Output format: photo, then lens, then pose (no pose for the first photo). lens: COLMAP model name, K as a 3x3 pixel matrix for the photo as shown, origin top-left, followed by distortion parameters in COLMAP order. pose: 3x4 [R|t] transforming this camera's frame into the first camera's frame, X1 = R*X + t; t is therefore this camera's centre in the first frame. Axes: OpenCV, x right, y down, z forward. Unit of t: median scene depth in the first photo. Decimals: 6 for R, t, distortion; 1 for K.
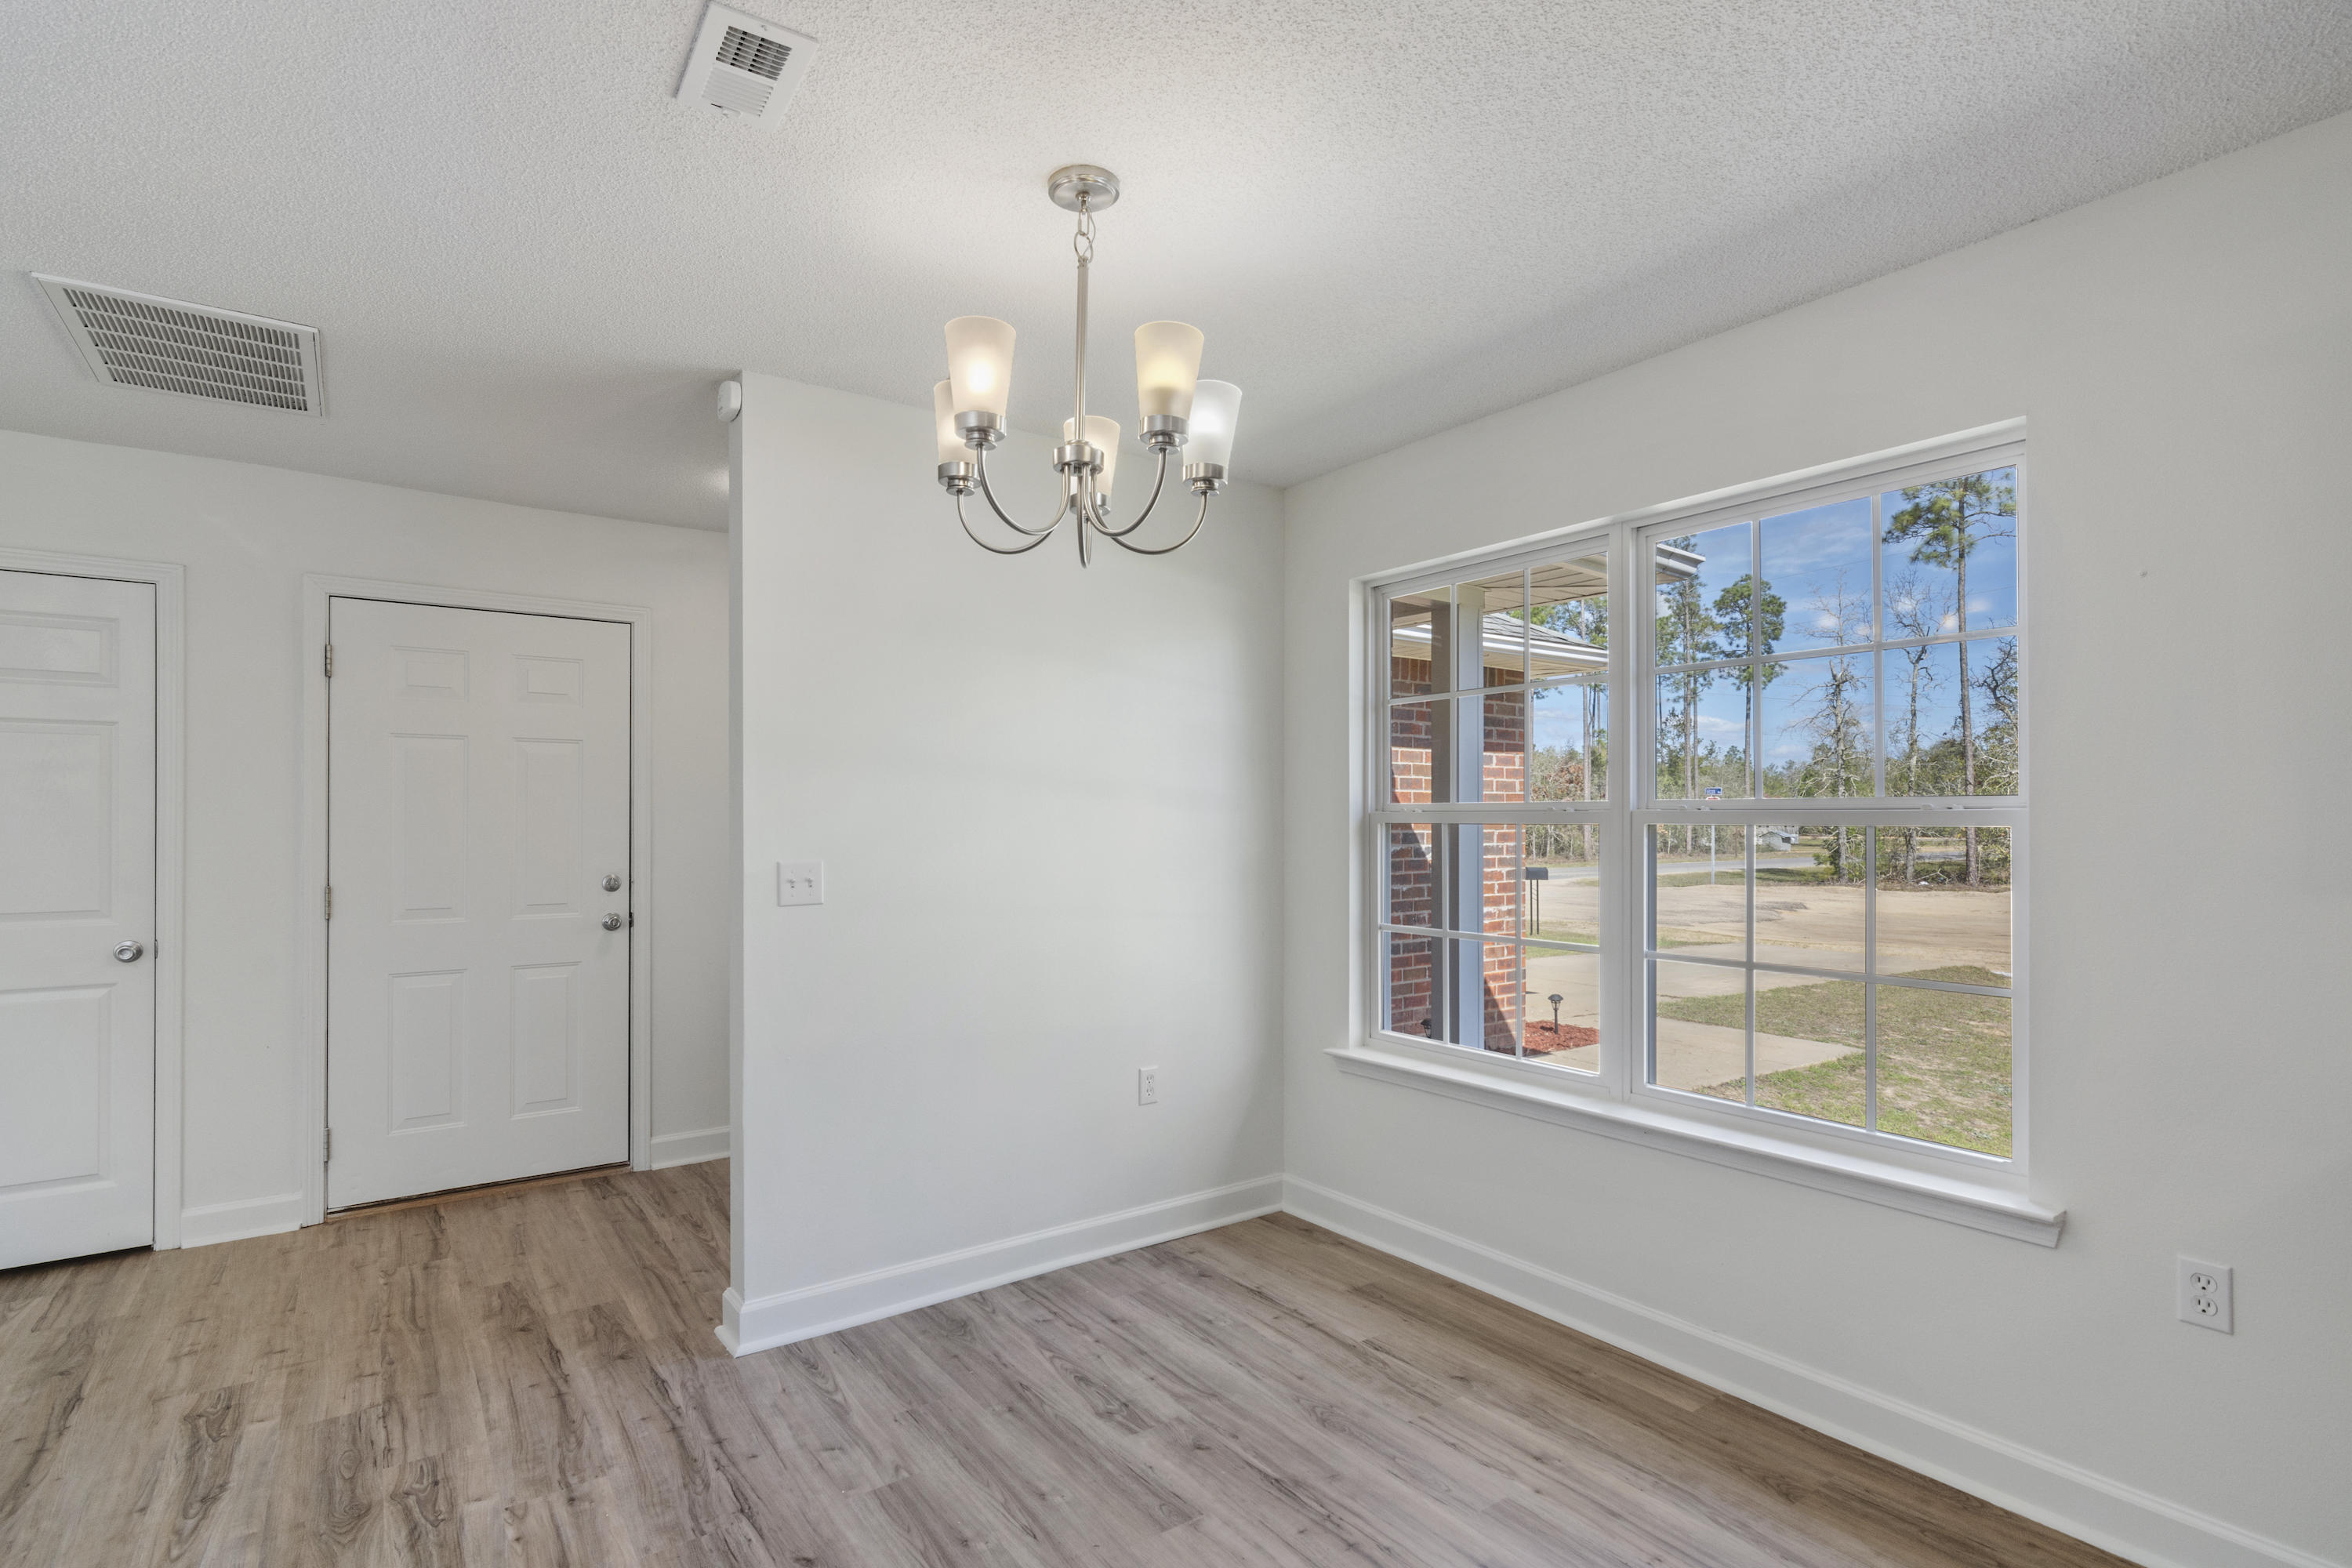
lens RADIAL K [[1139.0, 0, 1178.2], [0, 1139.0, 810.2], [0, 0, 1]] dist [0.001173, 0.000491]
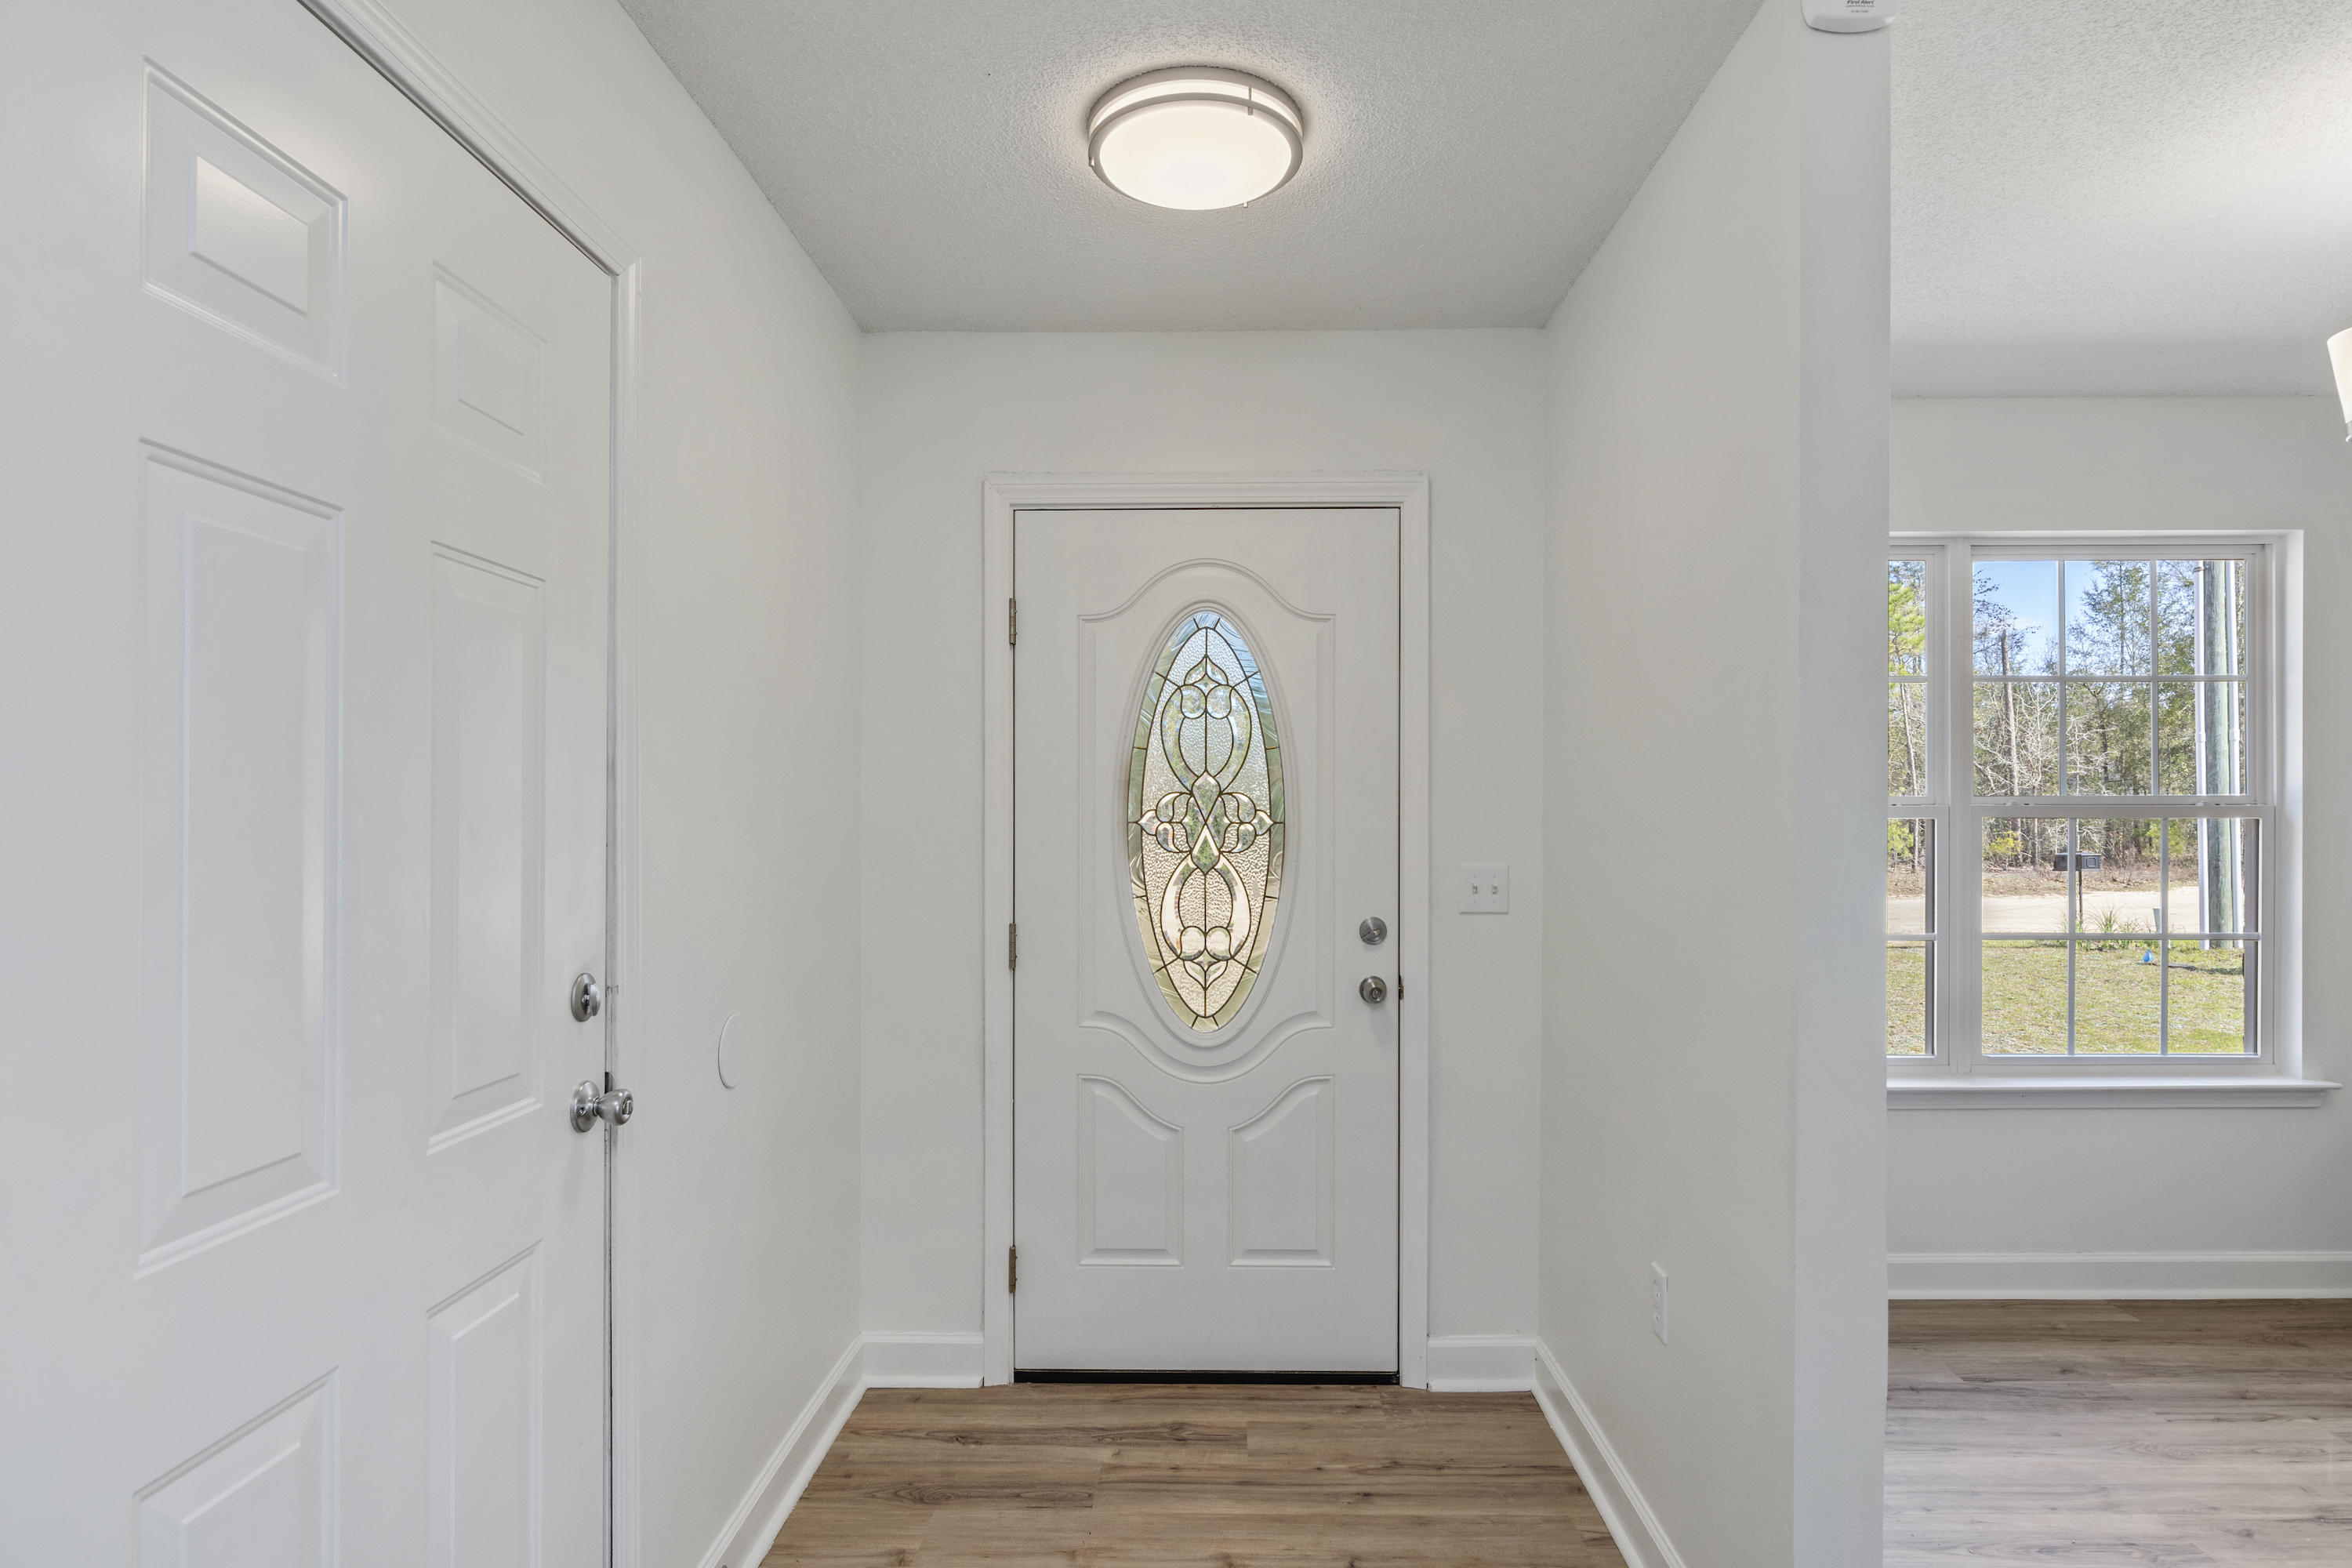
lens RADIAL K [[1257.8, 0, 1186.3], [0, 1257.8, 819.9], [0, 0, 1]] dist [-0.003686, -0.001005]
pose [[0.595108, -0.003000, 0.803640, -1.146687], [-0.005674, 0.999952, 0.007934, 0.009226], [-0.803626, -0.009282, 0.595063, 1.011979]]
